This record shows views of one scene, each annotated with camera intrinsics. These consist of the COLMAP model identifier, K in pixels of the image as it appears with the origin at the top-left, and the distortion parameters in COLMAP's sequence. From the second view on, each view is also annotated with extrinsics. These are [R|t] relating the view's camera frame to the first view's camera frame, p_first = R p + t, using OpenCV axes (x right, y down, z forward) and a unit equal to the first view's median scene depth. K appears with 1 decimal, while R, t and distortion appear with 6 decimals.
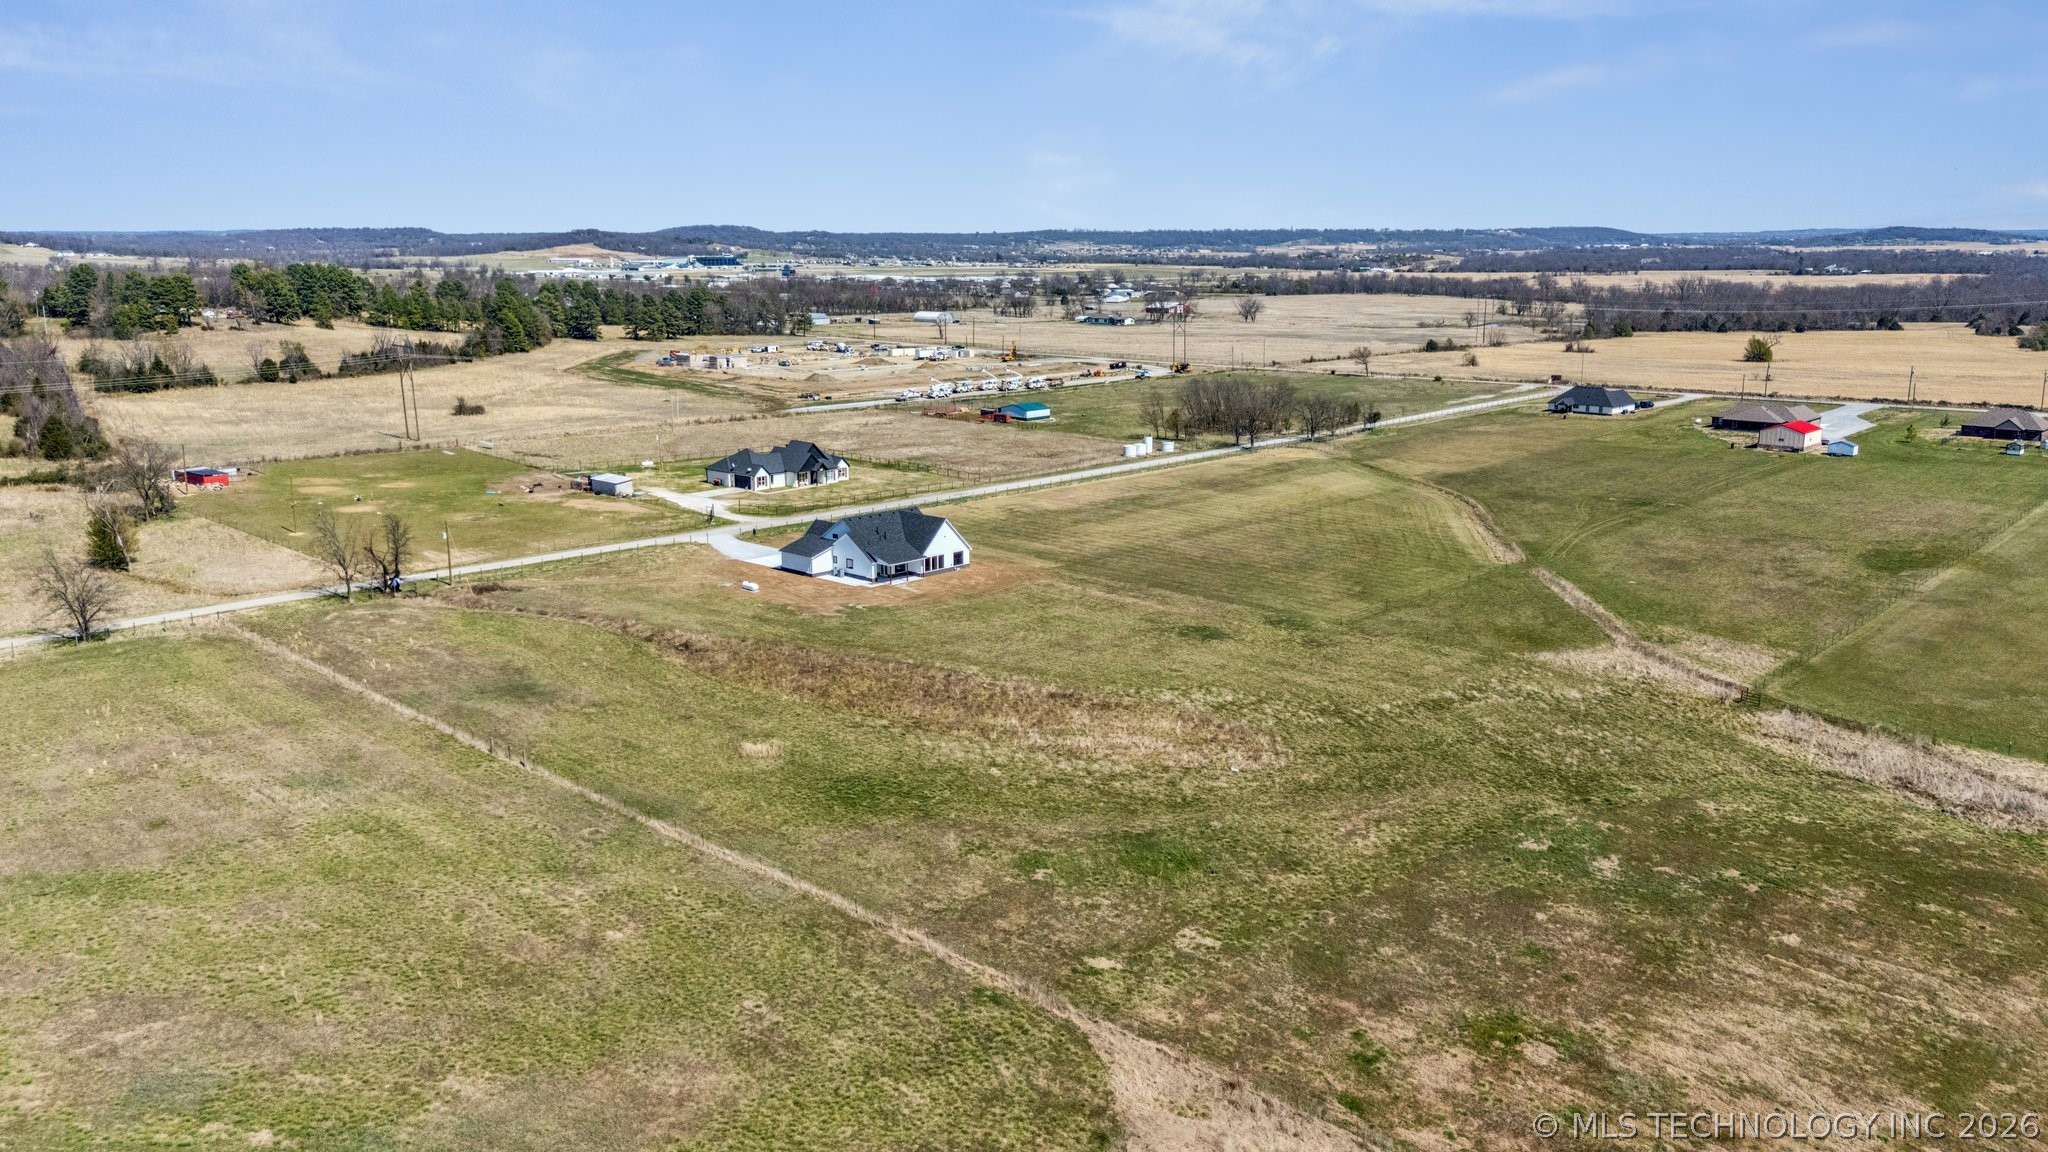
lens RADIAL K [[1537.0, 0, 1024.0], [0, 1537.0, 576.0], [0, 0, 1]] dist [0.067521, -0.060013]
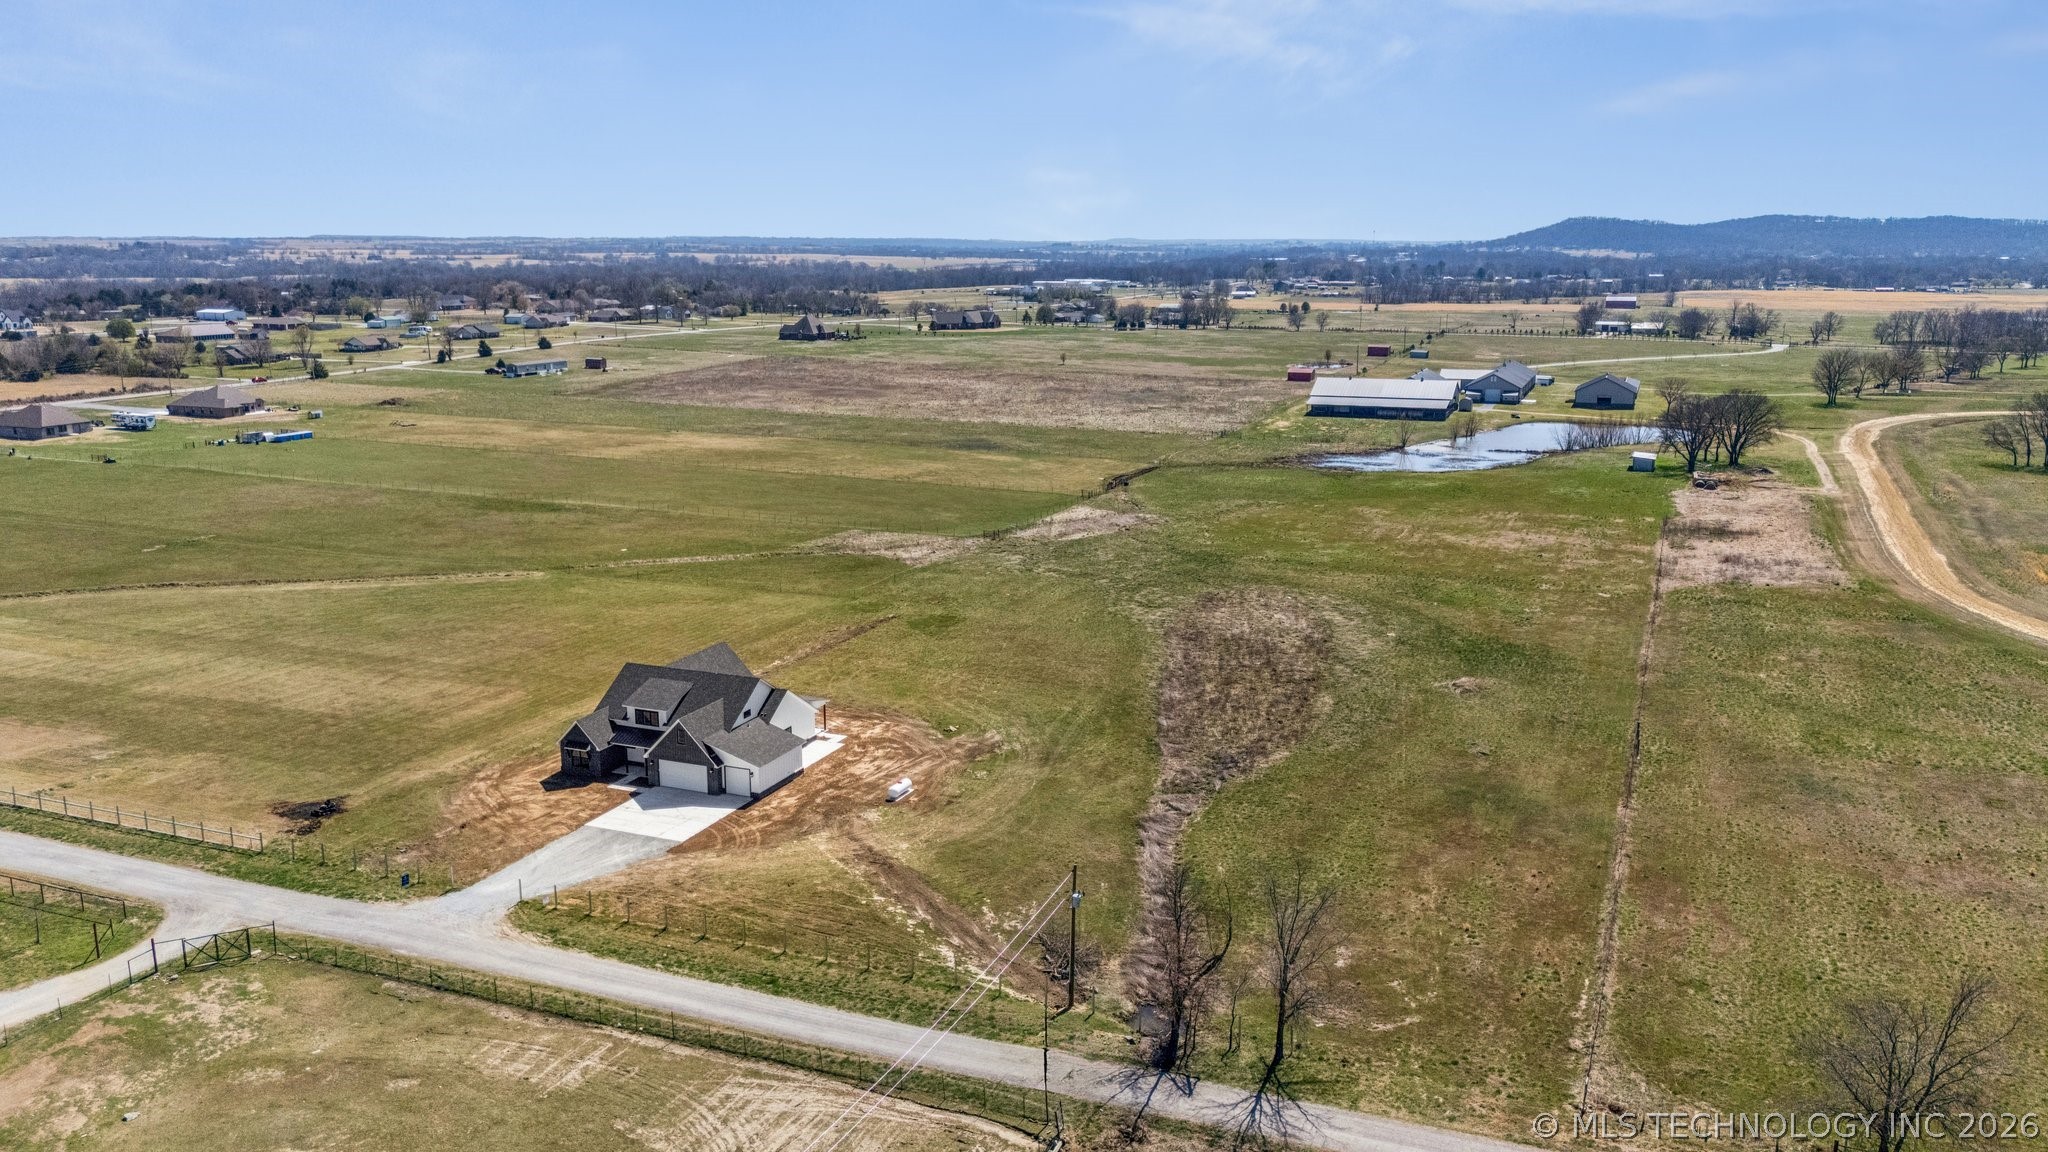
lens RADIAL K [[1537.0, 0, 1024.0], [0, 1537.0, 576.0], [0, 0, 1]] dist [0.067521, -0.060013]
pose [[-0.351917, -0.190574, 0.916426, -1.165751], [0.190815, 0.943889, 0.269560, -0.357116], [-0.916376, 0.269730, -0.295806, 1.735068]]
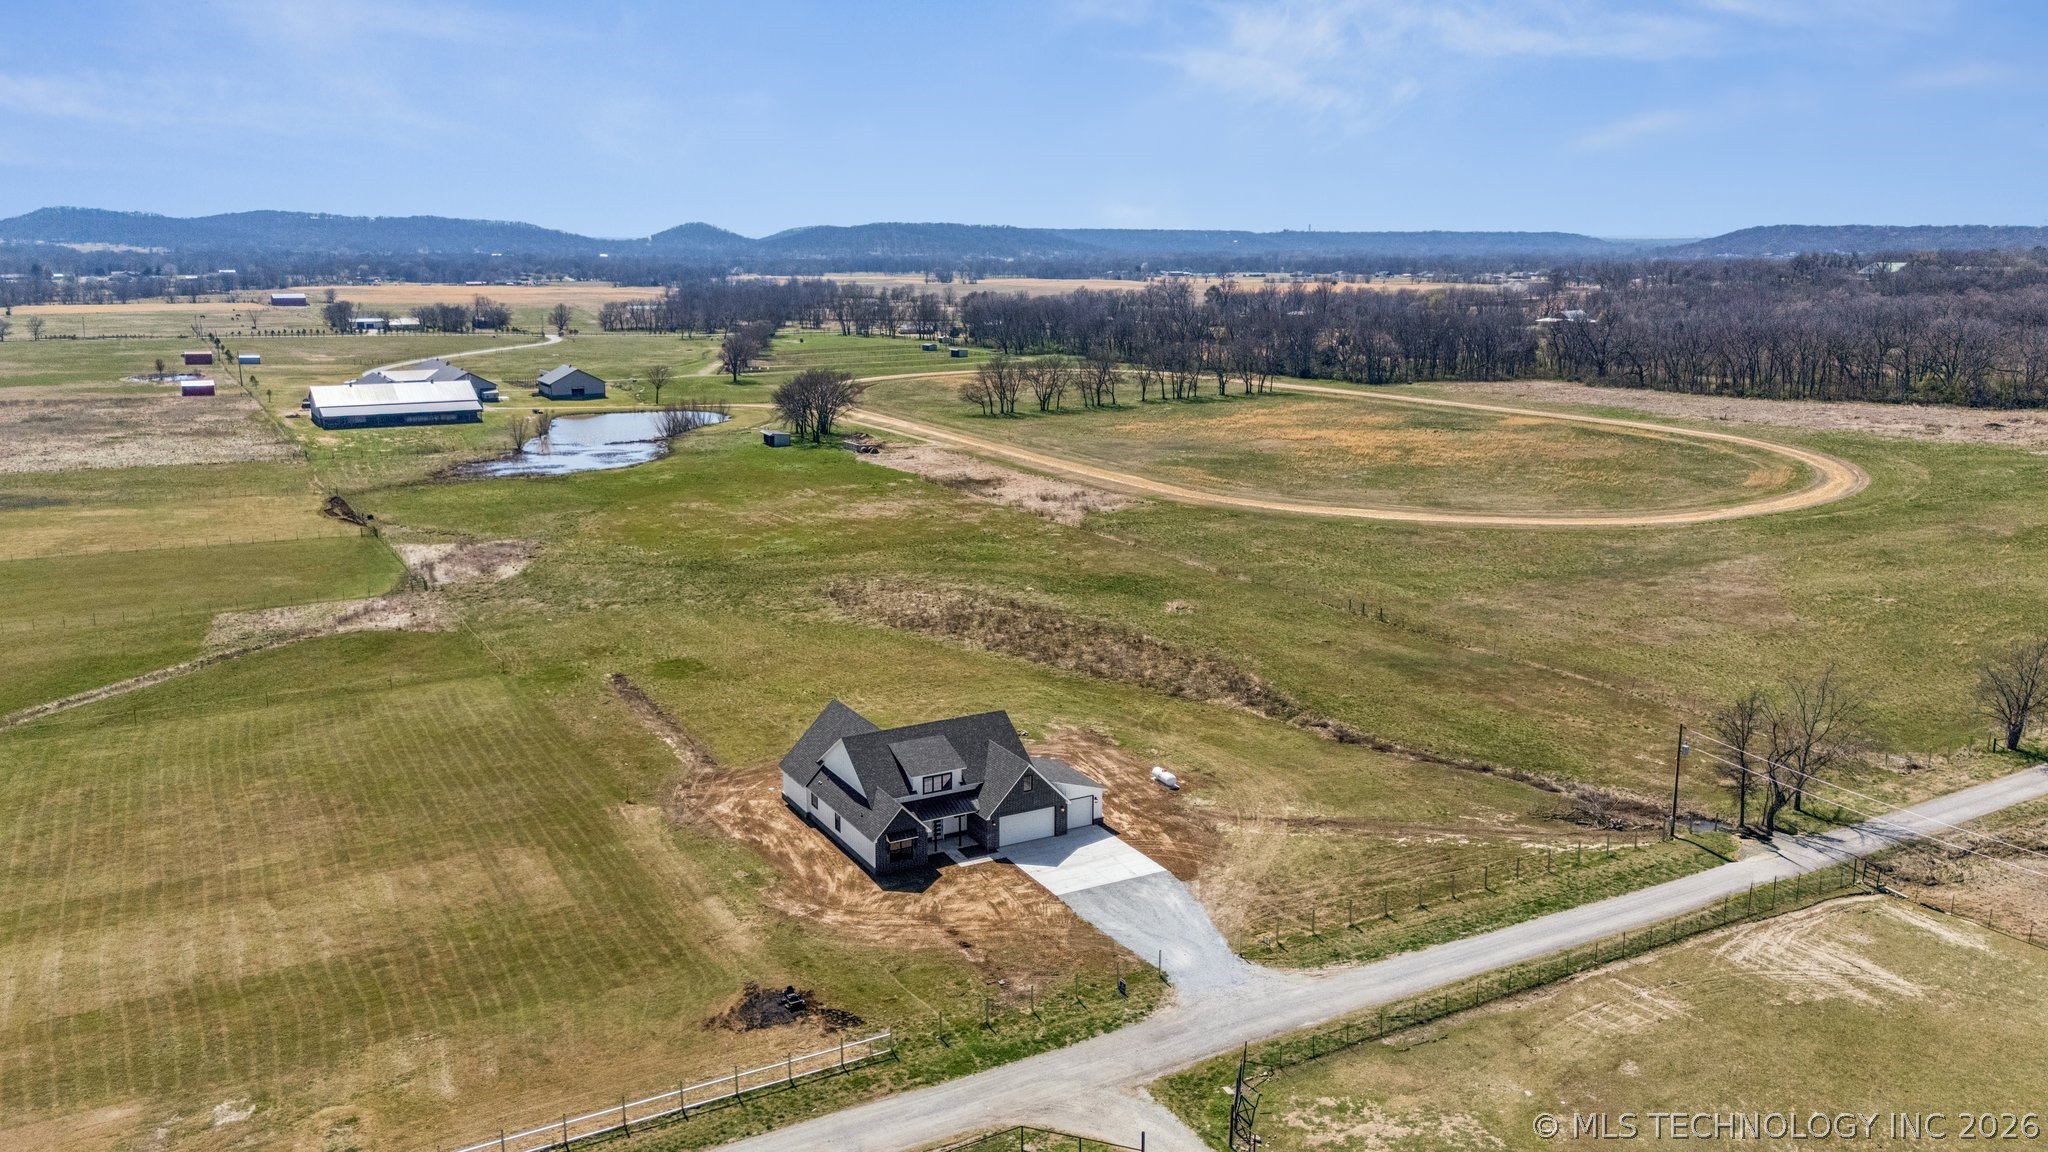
lens RADIAL K [[1537.0, 0, 1024.0], [0, 1537.0, 576.0], [0, 0, 1]] dist [0.067521, -0.060013]
pose [[-0.954219, -0.058308, 0.293369, -0.470656], [0.065103, 0.916812, 0.393976, -0.496379], [-0.291937, 0.395039, -0.871044, 2.390570]]
